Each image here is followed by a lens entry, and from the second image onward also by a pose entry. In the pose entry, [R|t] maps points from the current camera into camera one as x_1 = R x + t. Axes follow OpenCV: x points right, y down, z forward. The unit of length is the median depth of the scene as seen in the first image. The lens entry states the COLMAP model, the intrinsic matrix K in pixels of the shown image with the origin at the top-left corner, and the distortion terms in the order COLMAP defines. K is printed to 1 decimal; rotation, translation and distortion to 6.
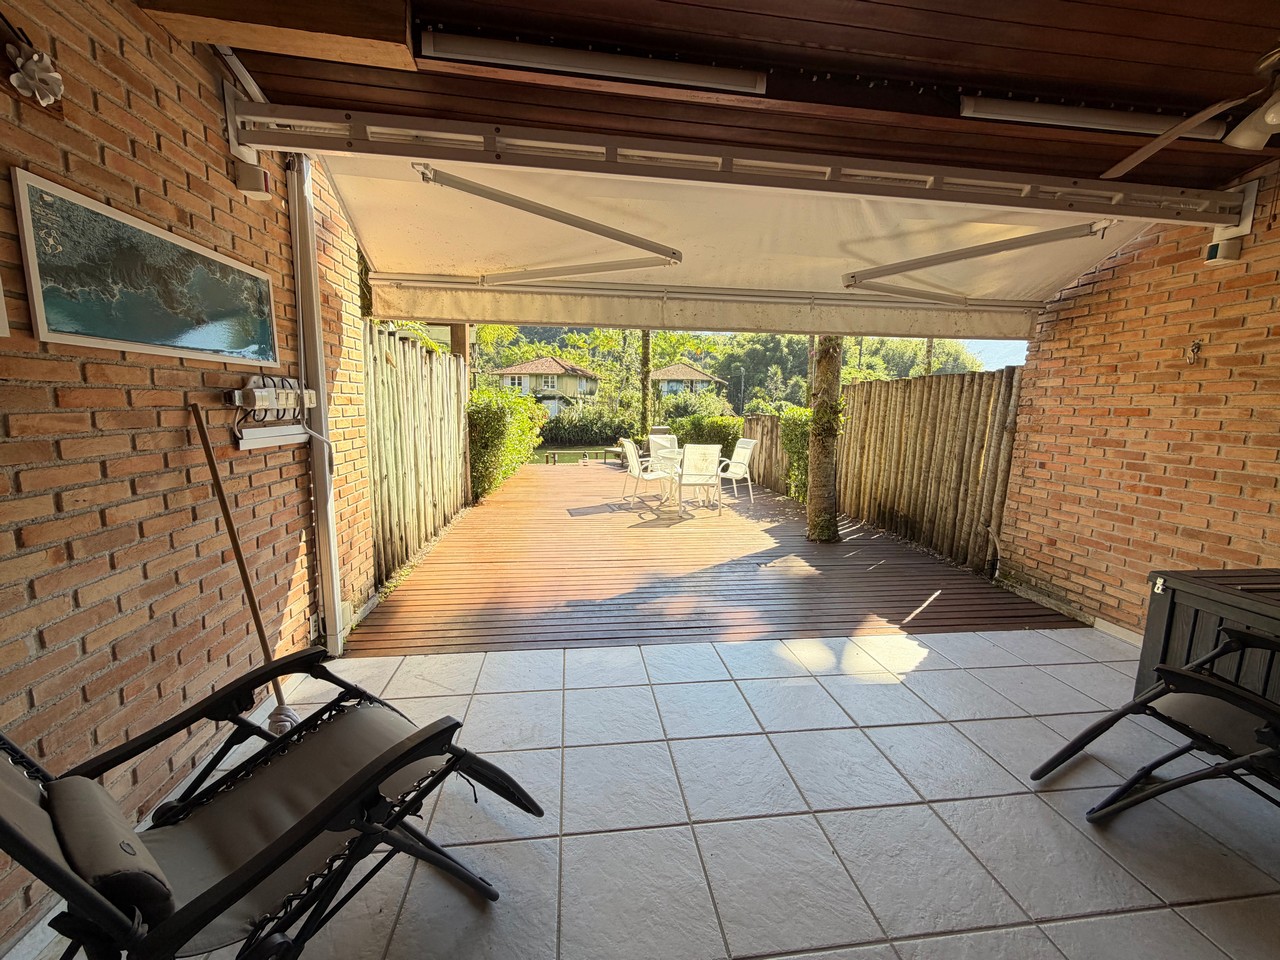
lens RADIAL K [[509.3, 0, 639.1], [0, 509.3, 479.5], [0, 0, 1]] dist [0.000127, -0.000007]
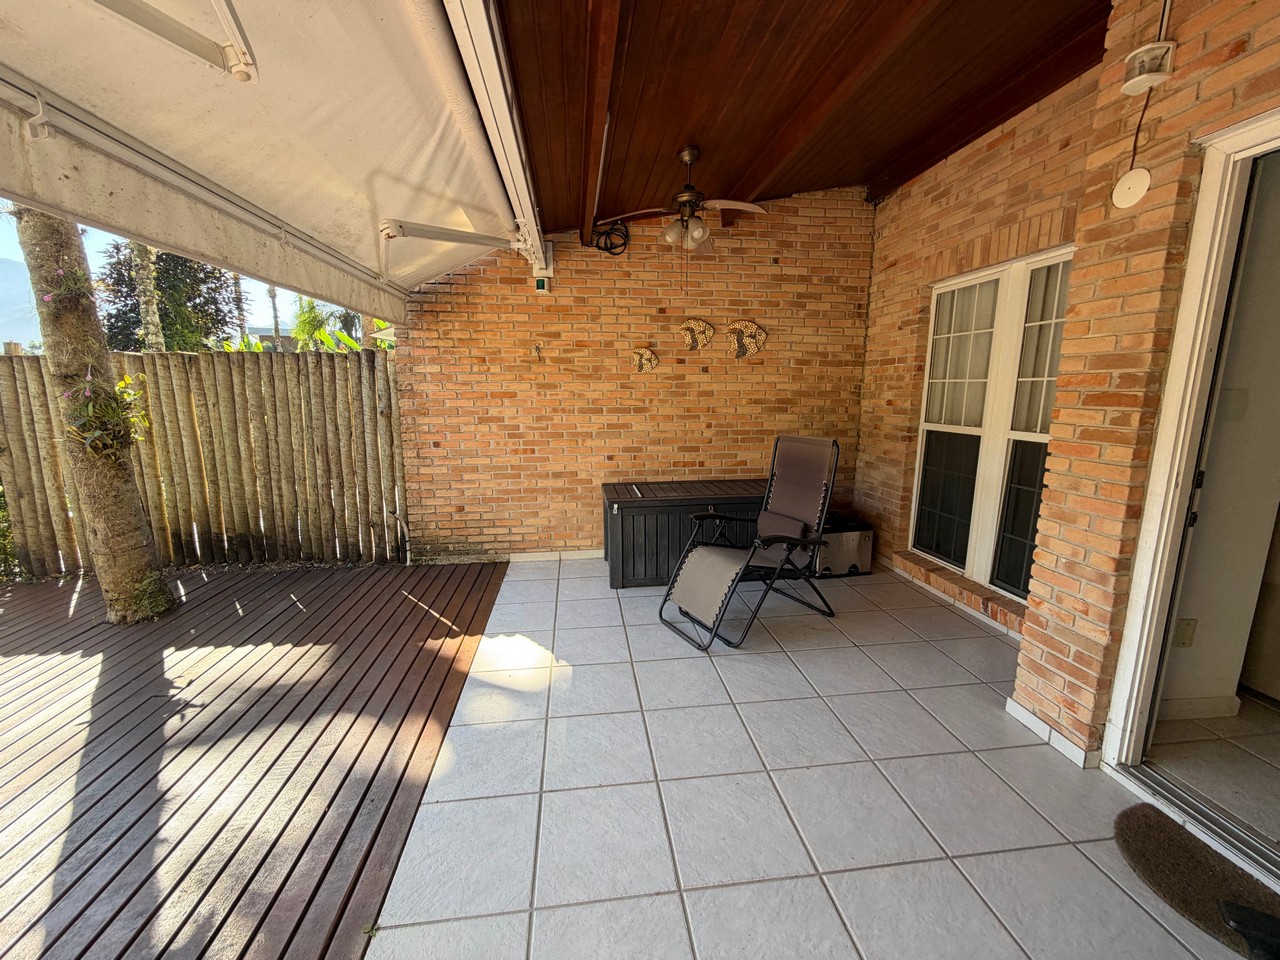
lens RADIAL K [[509.3, 0, 636.9], [0, 509.3, 478.8], [0, 0, 1]] dist [0.000127, -0.000007]
pose [[0.012861, -0.198536, 0.980009, -0.325627], [0.145624, 0.970013, 0.194600, -0.117654], [-0.989256, 0.140210, 0.041387, 0.588164]]
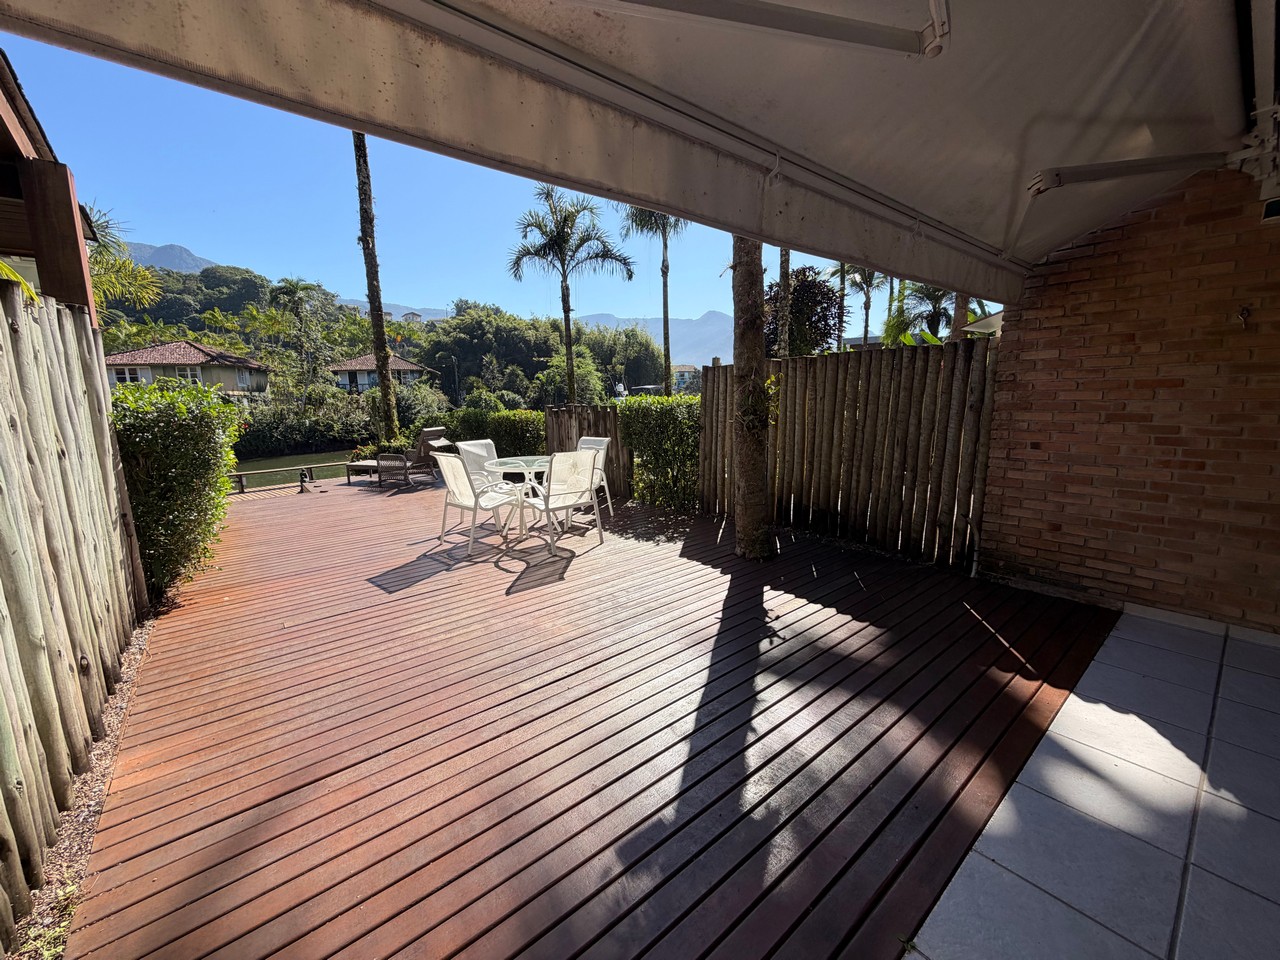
lens RADIAL K [[509.3, 0, 638.4], [0, 509.3, 479.4], [0, 0, 1]] dist [0.000127, -0.000007]
pose [[0.850195, -0.123554, 0.511764, -0.323487], [0.113598, 0.992226, 0.050830, -0.104702], [-0.514066, 0.014920, 0.857621, 0.637350]]
